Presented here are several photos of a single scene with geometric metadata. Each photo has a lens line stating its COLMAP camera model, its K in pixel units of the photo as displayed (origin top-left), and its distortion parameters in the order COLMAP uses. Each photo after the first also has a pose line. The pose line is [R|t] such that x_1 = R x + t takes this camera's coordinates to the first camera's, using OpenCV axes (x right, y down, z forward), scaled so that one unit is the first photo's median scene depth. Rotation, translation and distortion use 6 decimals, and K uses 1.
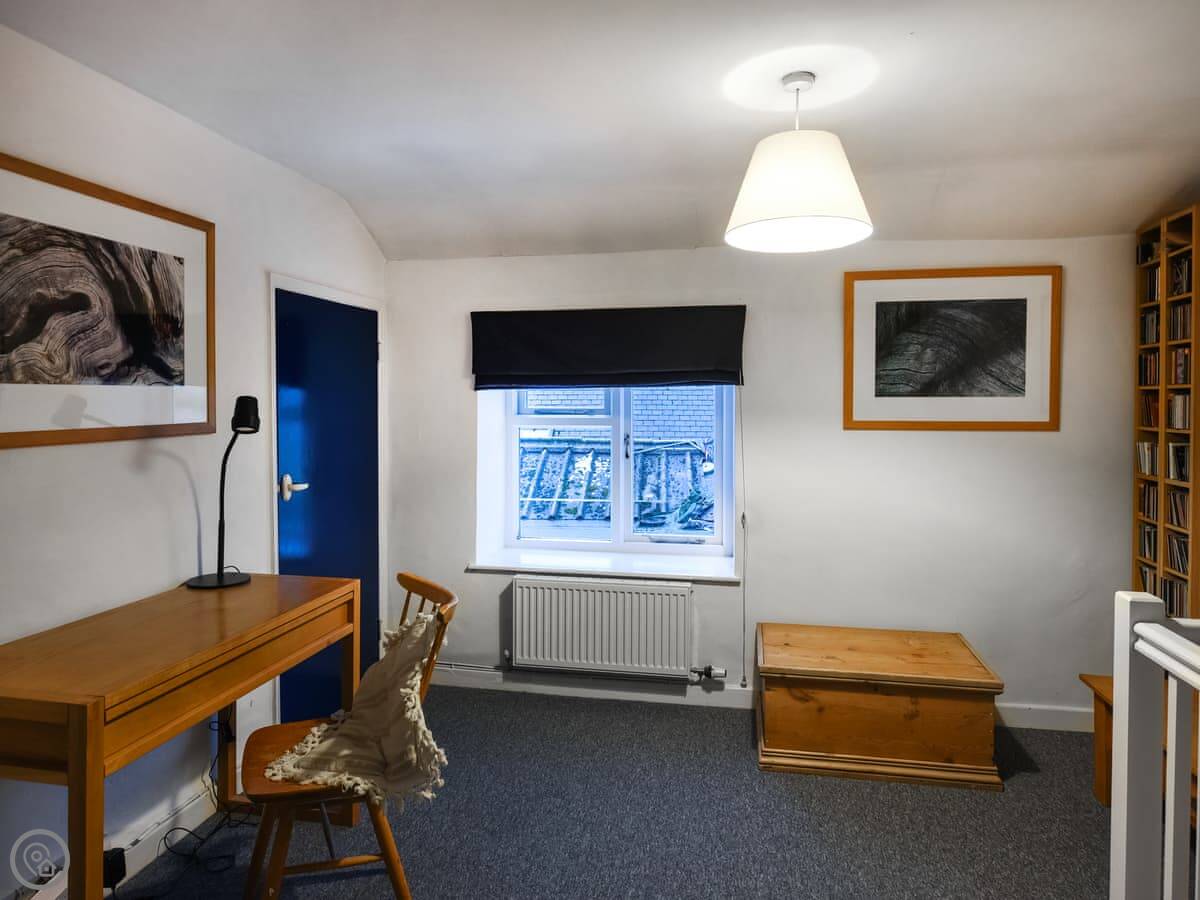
lens RADIAL K [[734.9, 0, 603.4], [0, 734.9, 415.1], [0, 0, 1]] dist [-0.004750, -0.001526]
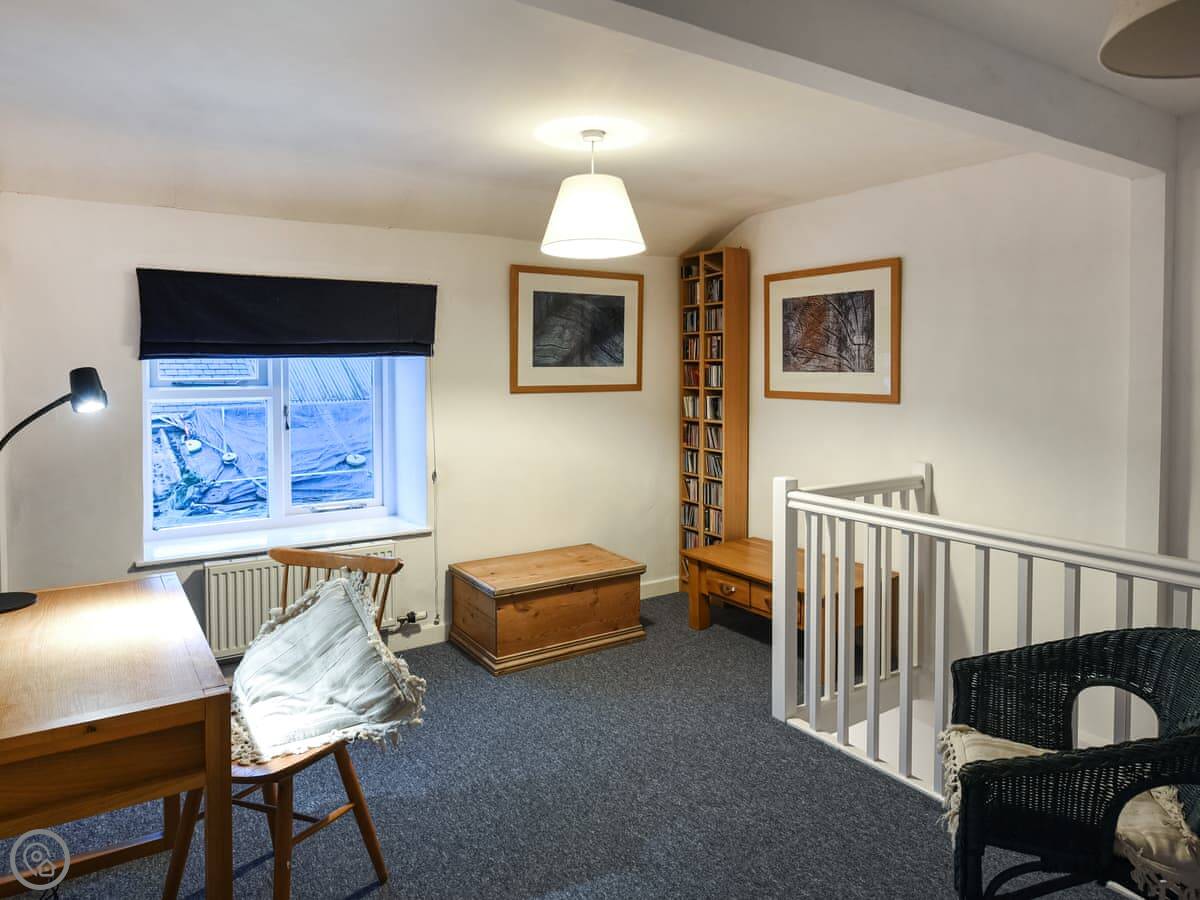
lens RADIAL K [[765.8, 0, 599.6], [0, 765.8, 400.3], [0, 0, 1]] dist [-0.001445, -0.000479]
pose [[0.723657, -0.031281, 0.689450, -0.456442], [0.016875, 0.999476, 0.027634, -0.001935], [-0.689953, -0.008363, 0.723806, -0.022641]]
